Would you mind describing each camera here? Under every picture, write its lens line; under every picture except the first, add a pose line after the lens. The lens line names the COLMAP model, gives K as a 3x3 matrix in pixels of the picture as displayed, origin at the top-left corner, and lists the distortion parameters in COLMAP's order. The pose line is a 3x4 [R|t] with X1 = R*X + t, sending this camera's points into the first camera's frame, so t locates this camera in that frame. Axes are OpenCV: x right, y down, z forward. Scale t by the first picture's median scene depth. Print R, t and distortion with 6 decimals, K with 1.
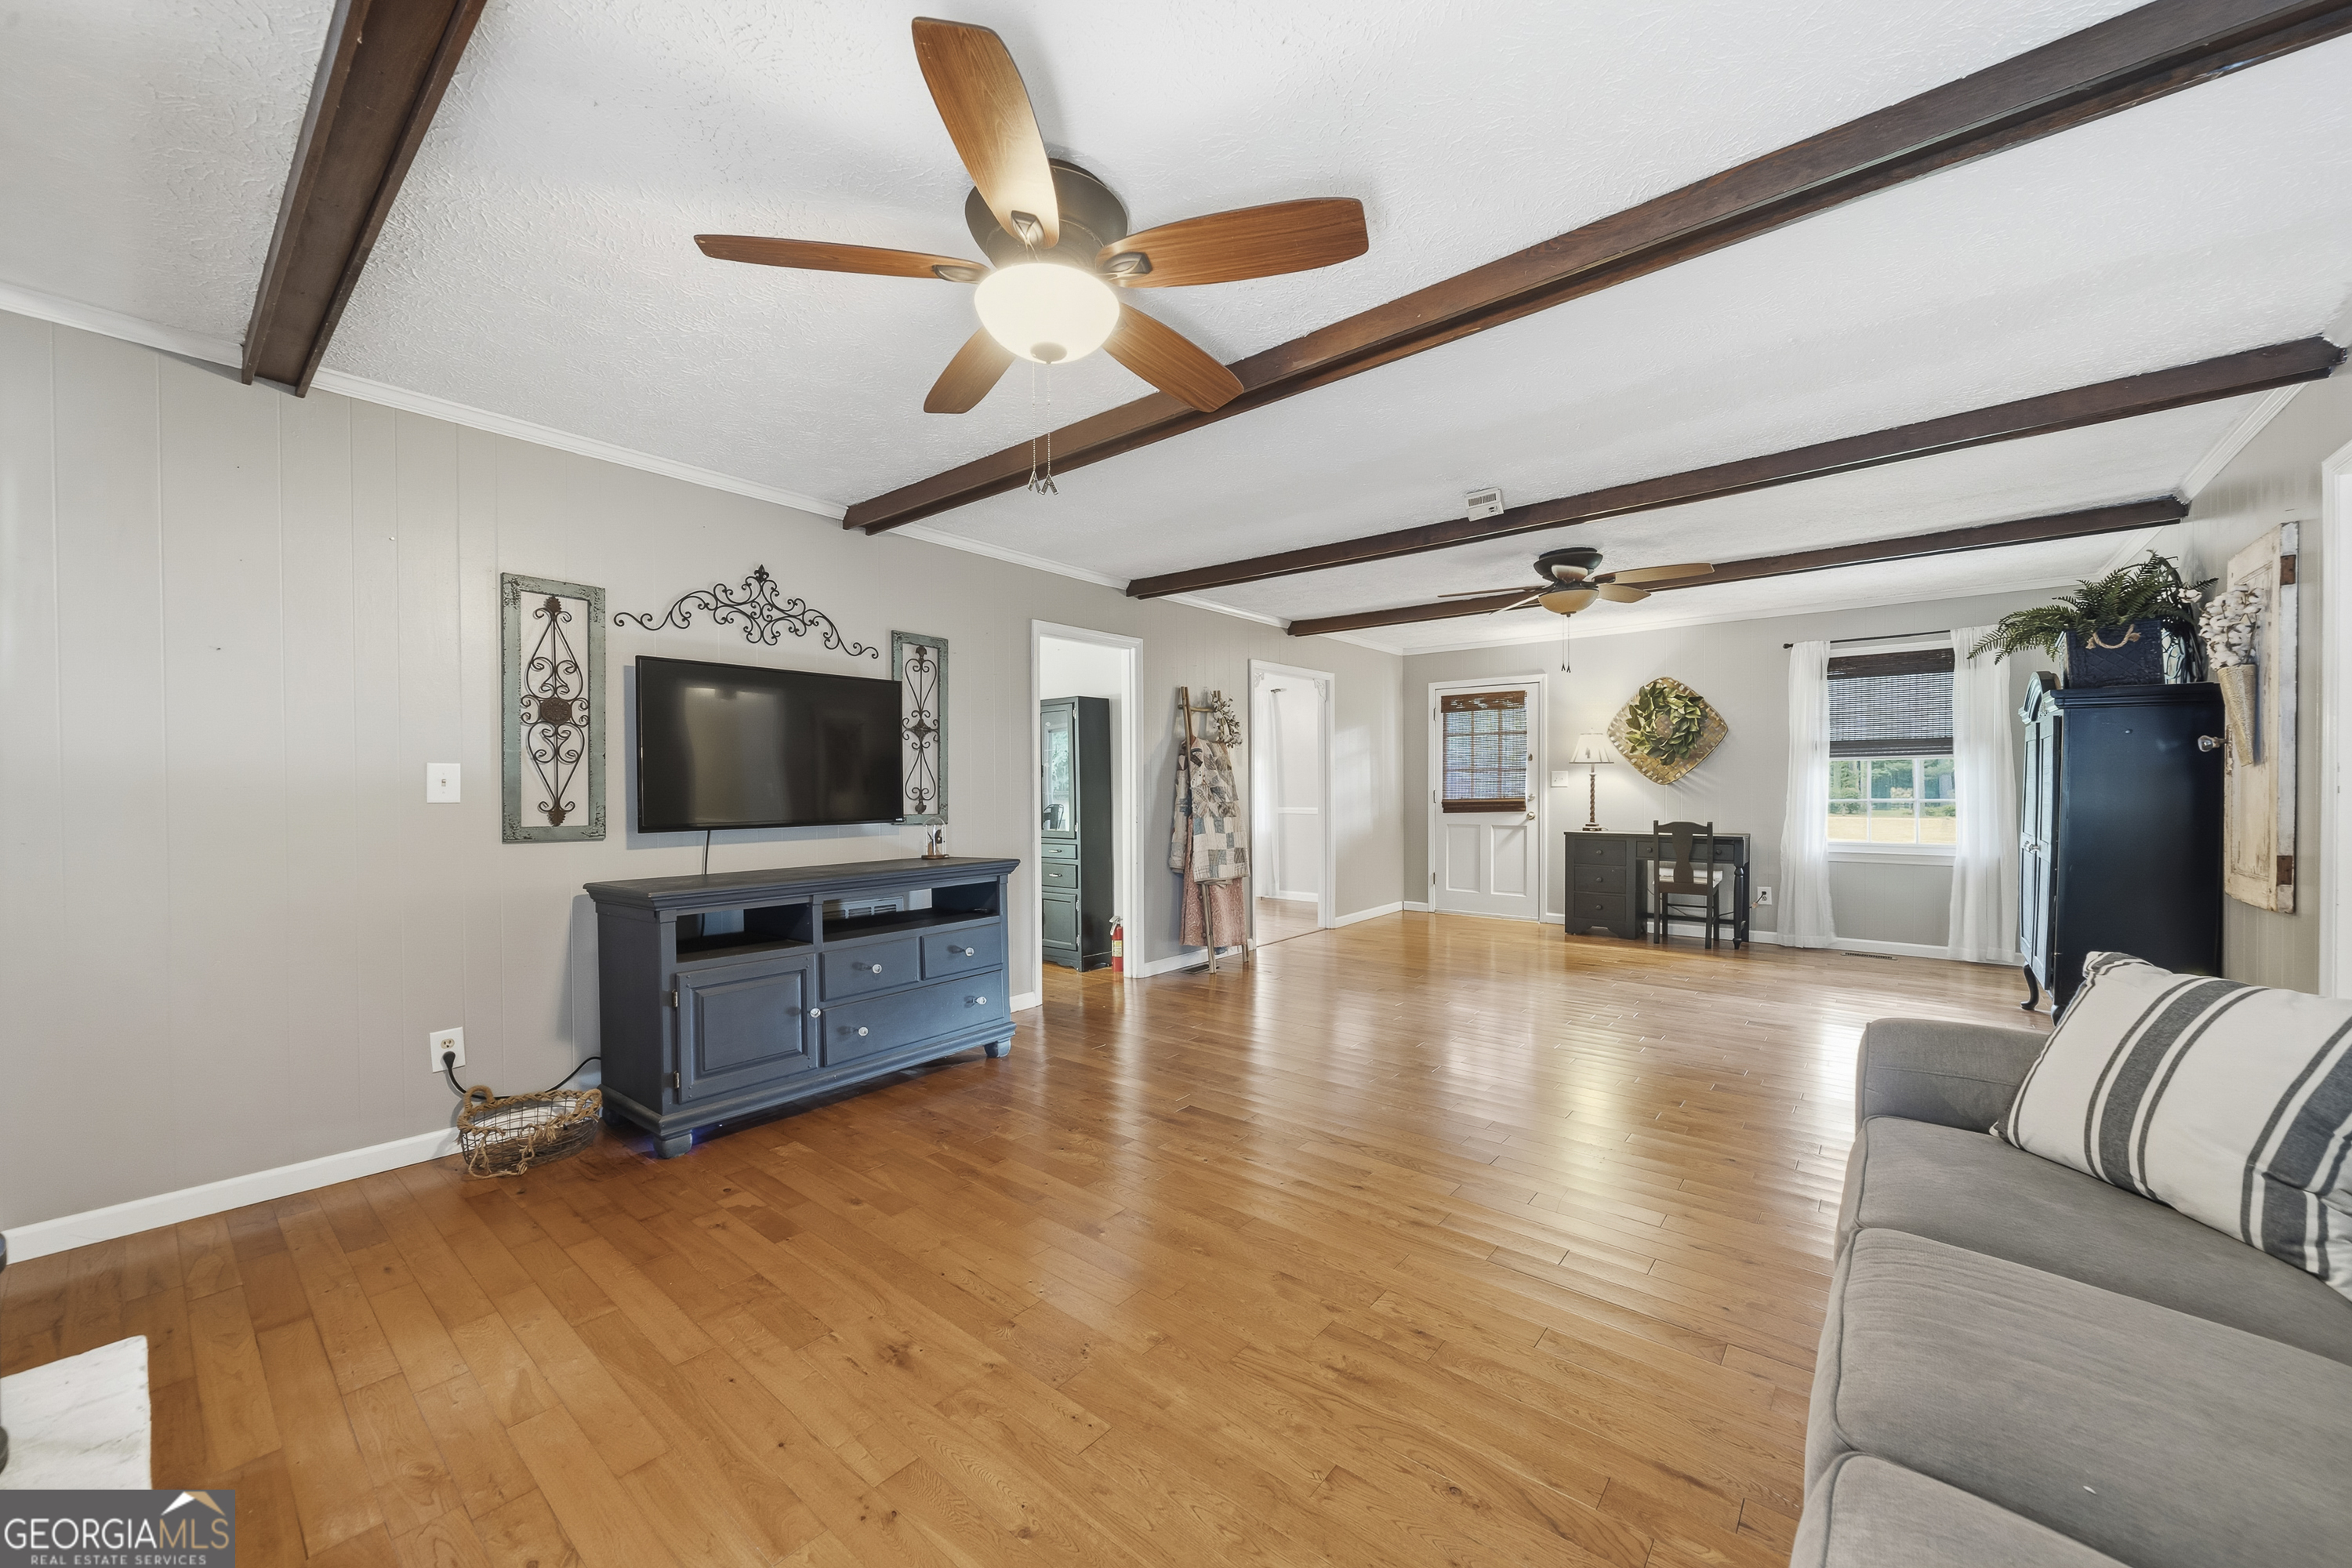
lens RADIAL K [[881.0, 0, 1167.1], [0, 881.0, 796.2], [0, 0, 1]] dist [-0.001084, -0.000309]
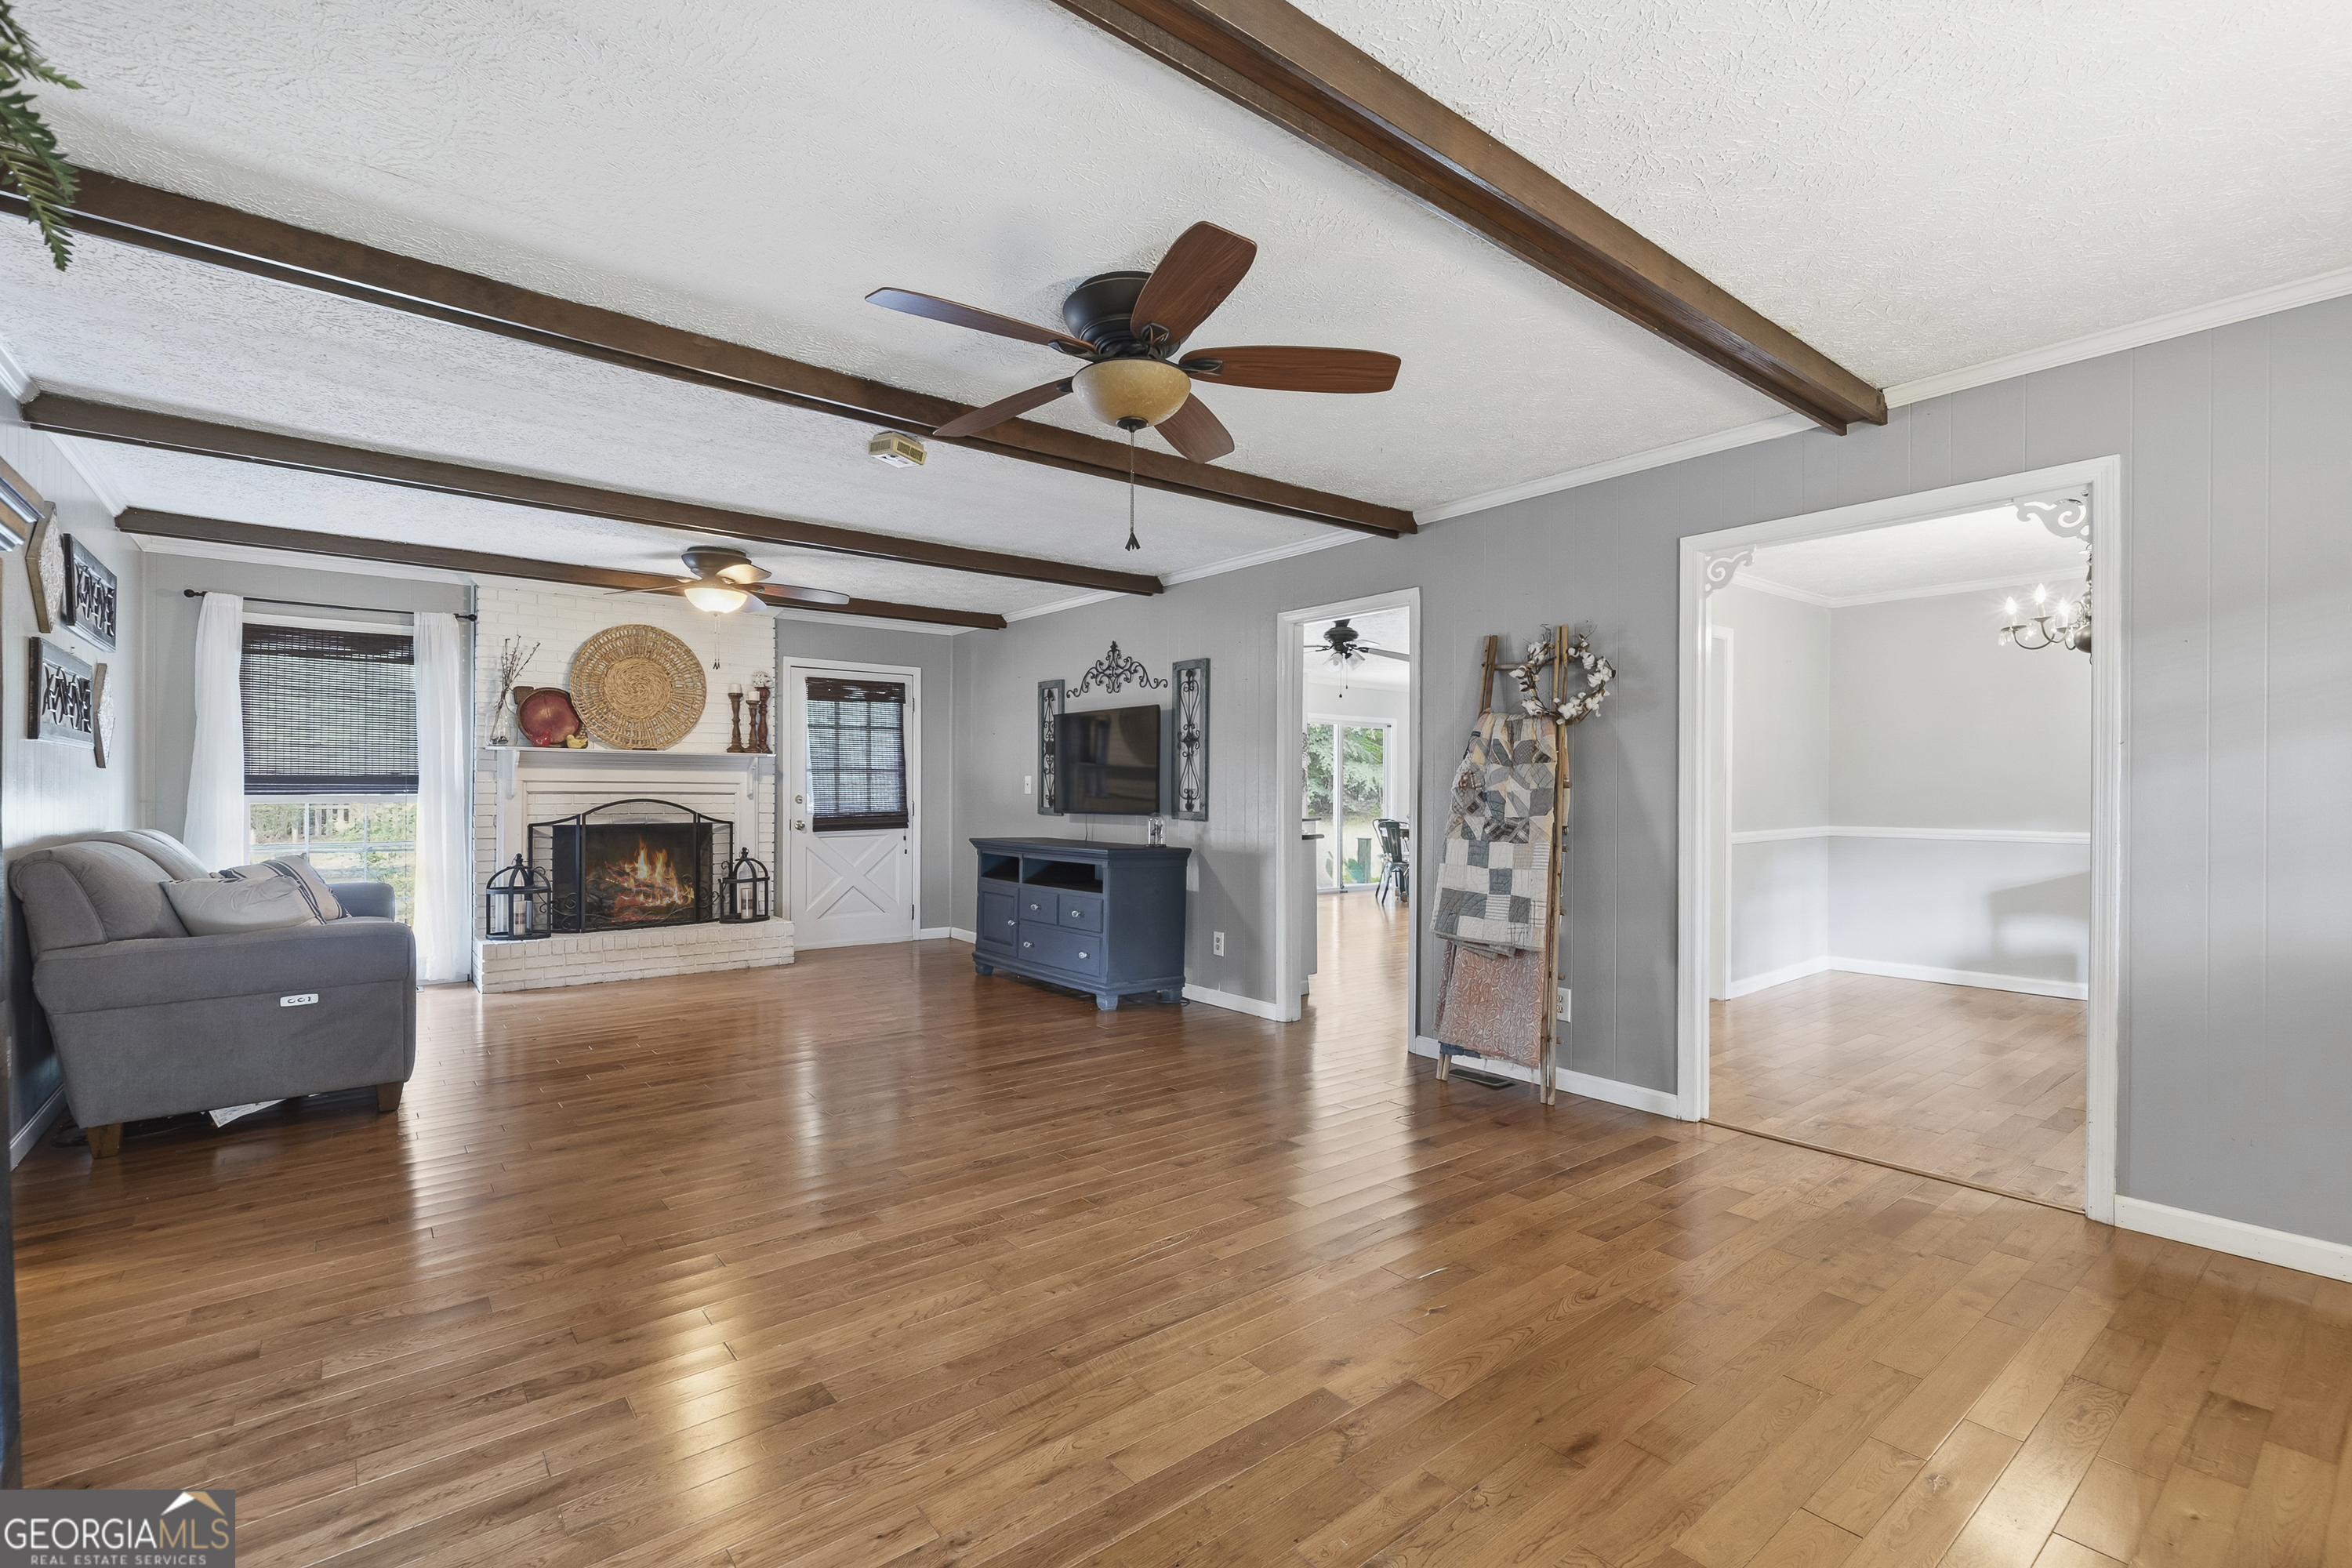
lens RADIAL K [[1035.9, 0, 1166.4], [0, 1035.9, 784.7], [0, 0, 1]] dist [0.002872, 0.000168]
pose [[-0.191162, 0.001244, -0.981558, 0.808710], [-0.014256, 0.999890, 0.004044, -0.015234], [0.981455, 0.014767, -0.191123, 0.909988]]
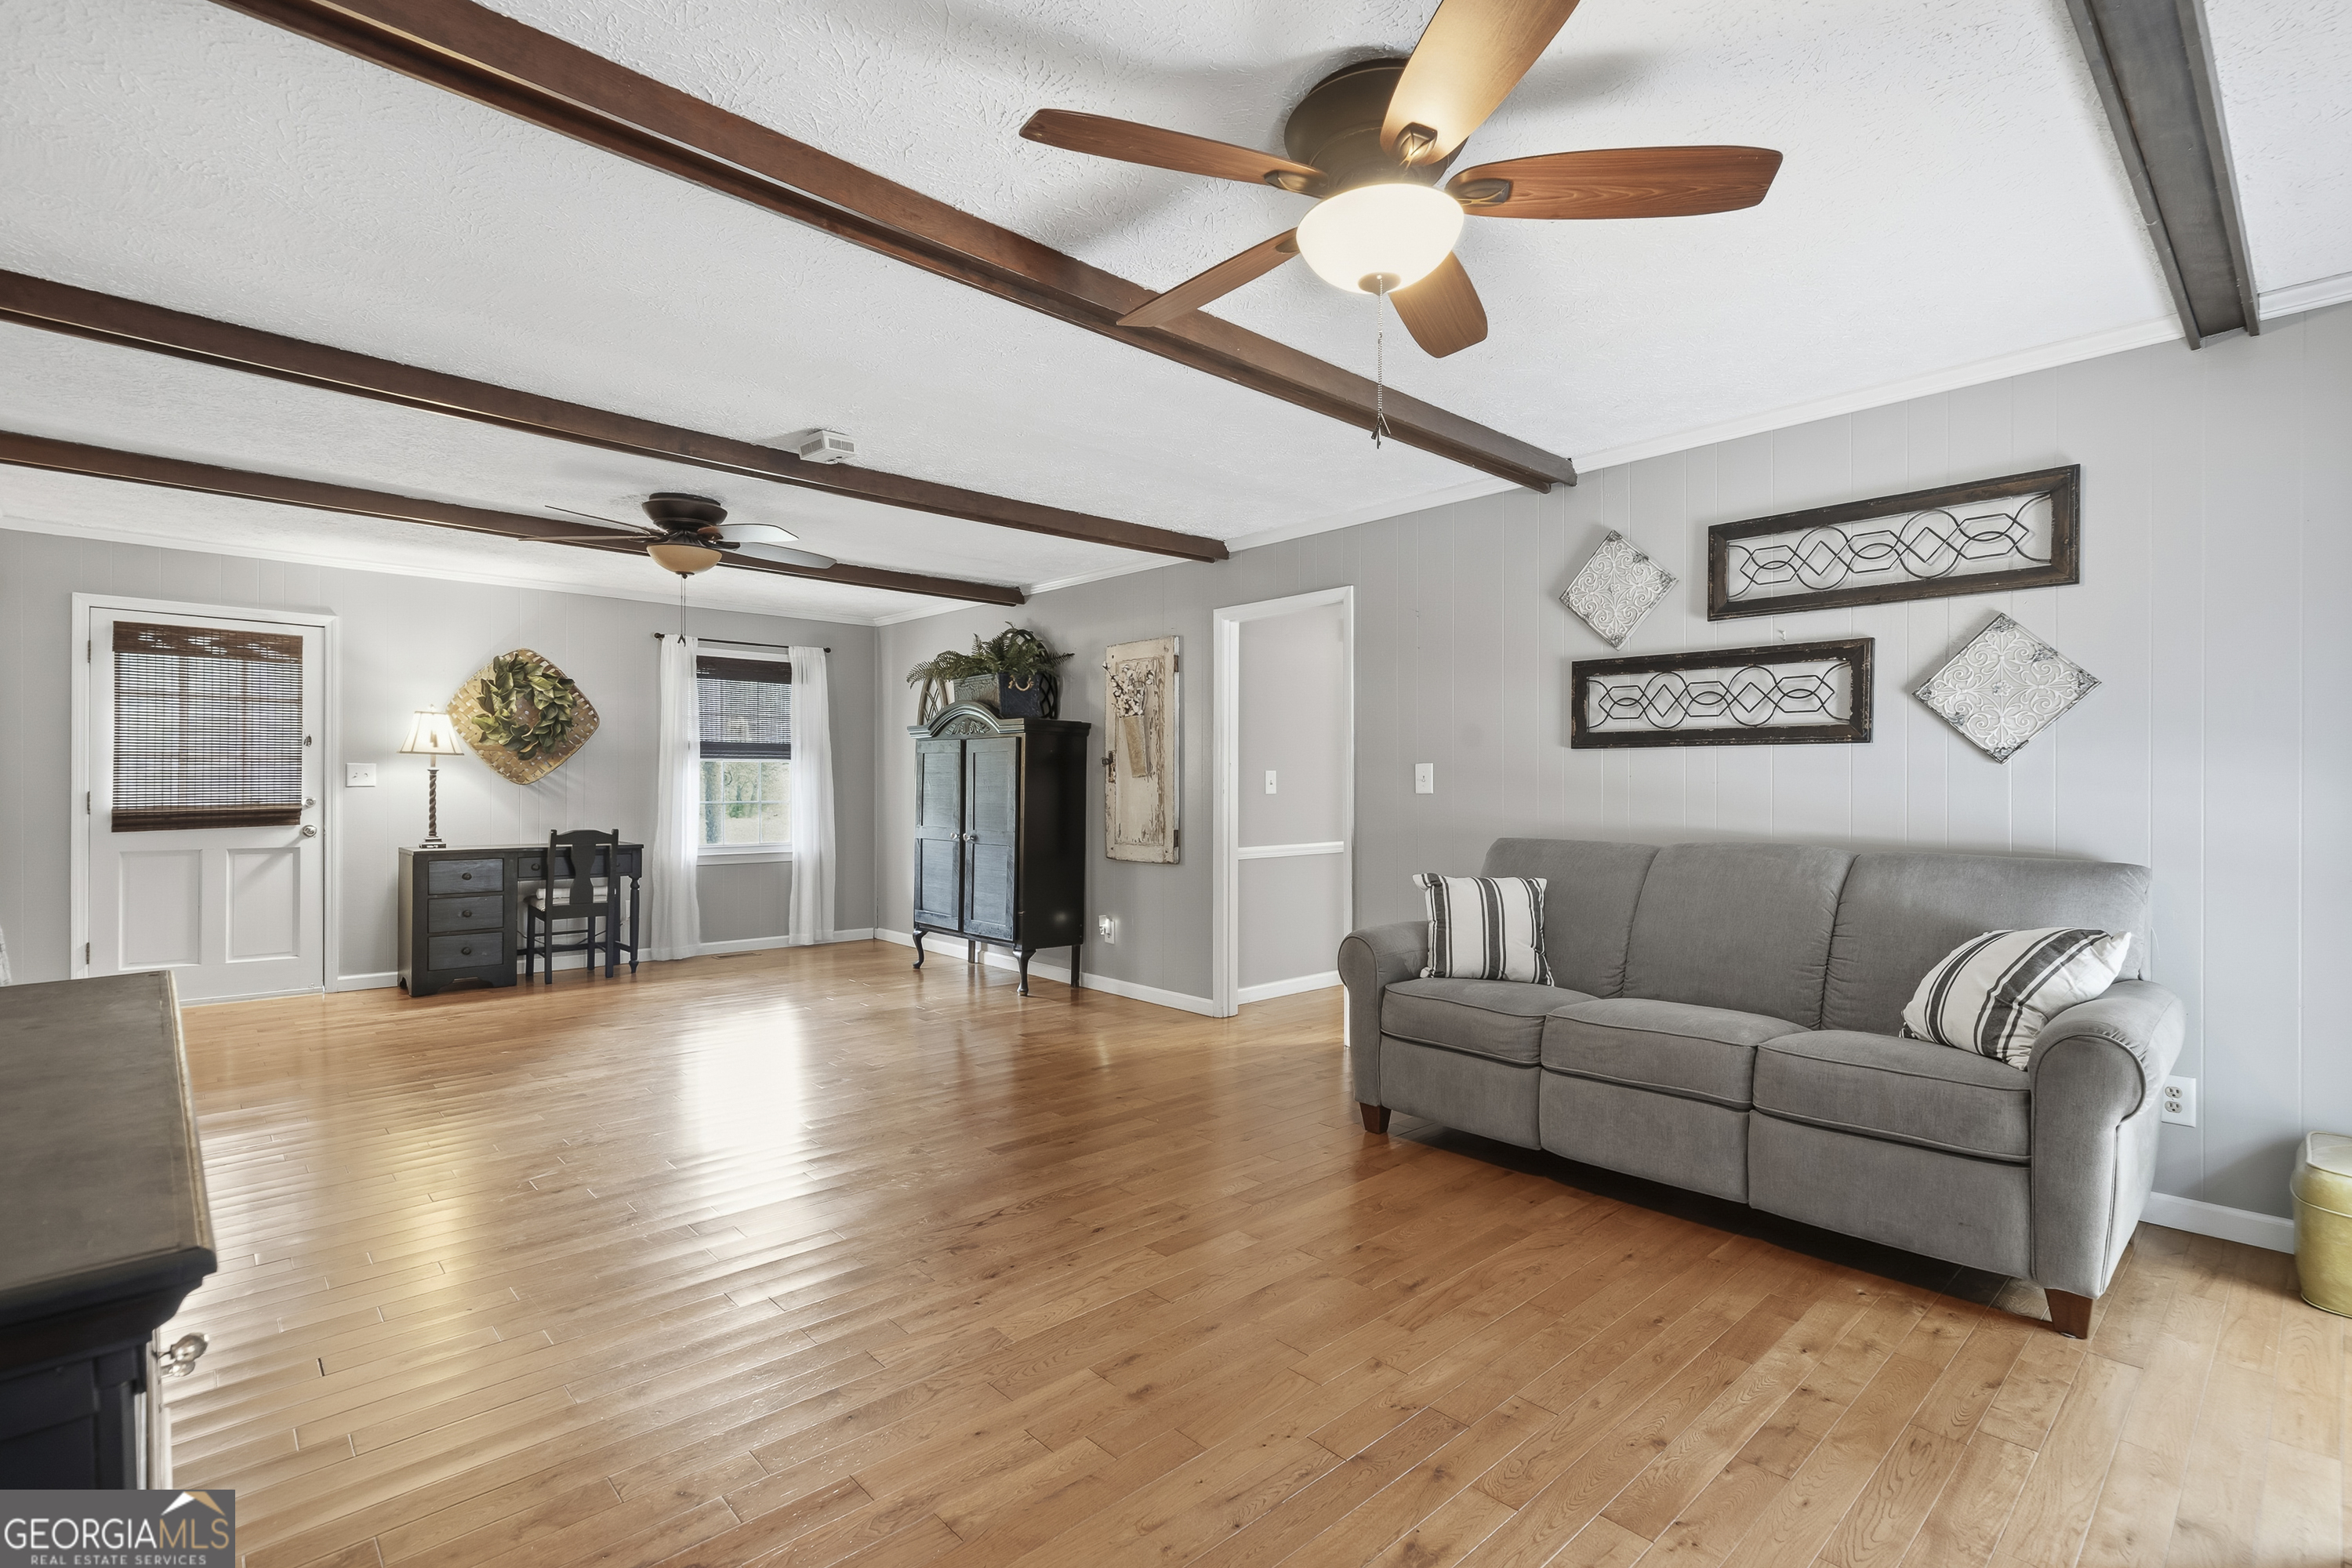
lens RADIAL K [[1101.0, 0, 1177.9], [0, 1101.0, 789.8], [0, 0, 1]] dist [0.001226, -0.000988]
pose [[0.123179, 0.004036, 0.992376, -0.400214], [0.006157, 0.999969, -0.004831, -0.000299], [-0.992365, 0.006705, 0.123150, 0.342303]]
